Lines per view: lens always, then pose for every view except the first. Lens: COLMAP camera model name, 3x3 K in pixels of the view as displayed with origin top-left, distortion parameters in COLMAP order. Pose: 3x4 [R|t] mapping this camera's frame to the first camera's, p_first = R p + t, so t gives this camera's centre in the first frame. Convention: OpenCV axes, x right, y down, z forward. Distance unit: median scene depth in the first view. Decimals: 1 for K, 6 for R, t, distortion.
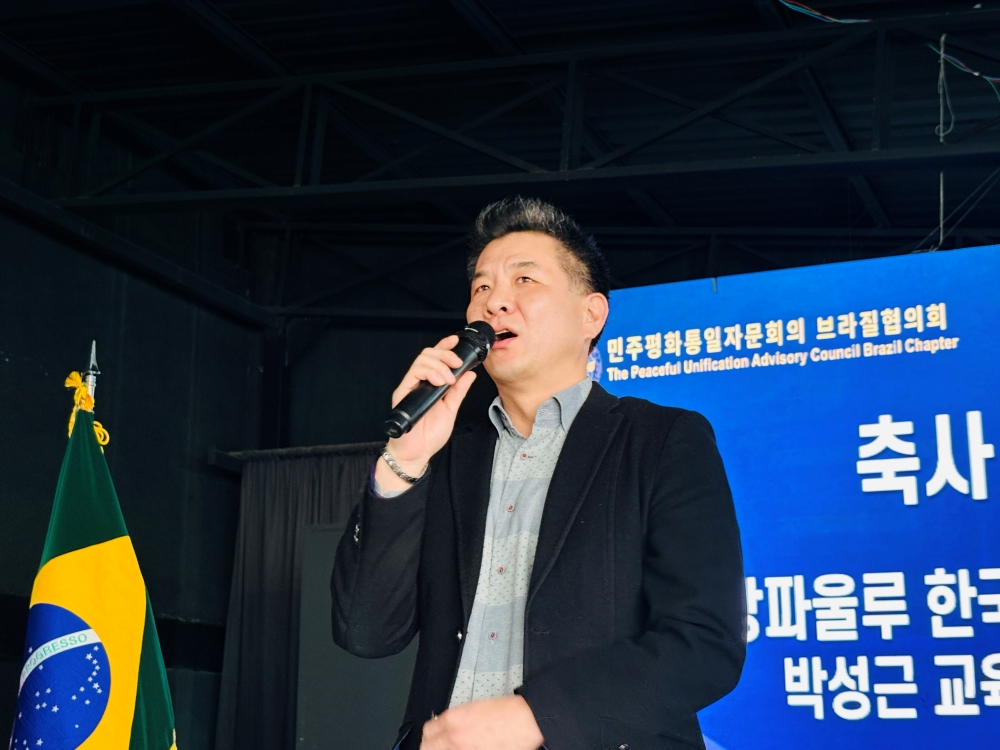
lens RADIAL K [[1555.8, 0, 500.0], [0, 1555.8, 375.0], [0, 0, 1]] dist [0.281055, -1.155081]
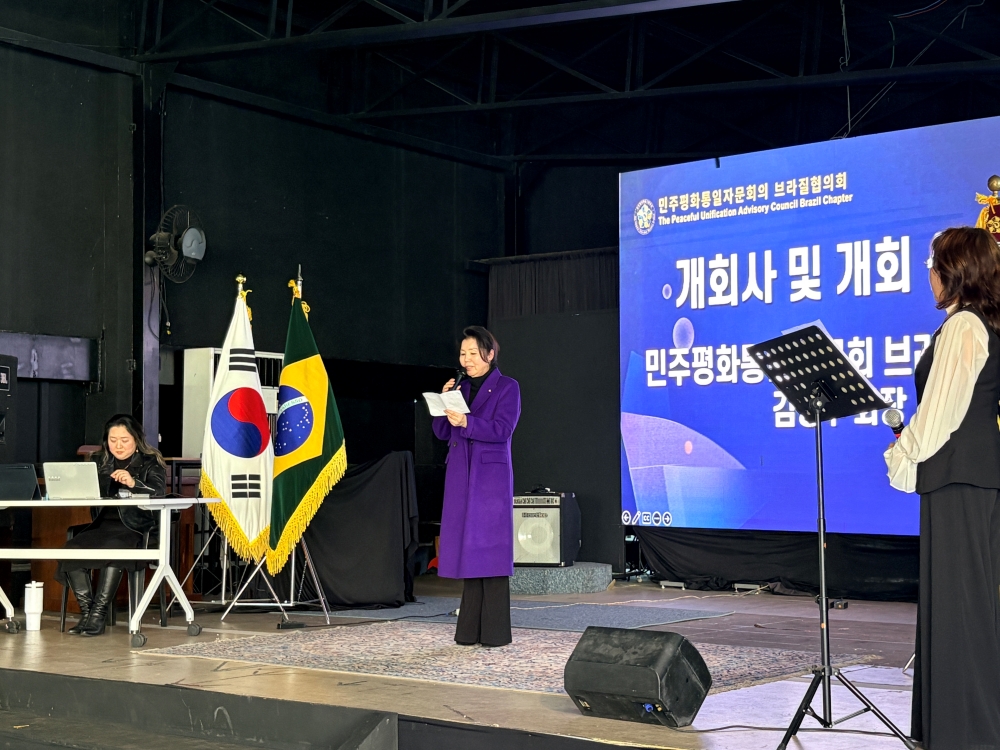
lens RADIAL K [[1503.3, 0, 500.0], [0, 1503.3, 375.0], [0, 0, 1]] dist [0.284611, -1.287123]
pose [[0.959542, -0.020832, -0.280795, 0.361246], [0.071647, 0.982498, 0.171945, -0.129167], [0.272298, -0.185106, 0.944240, -0.565417]]
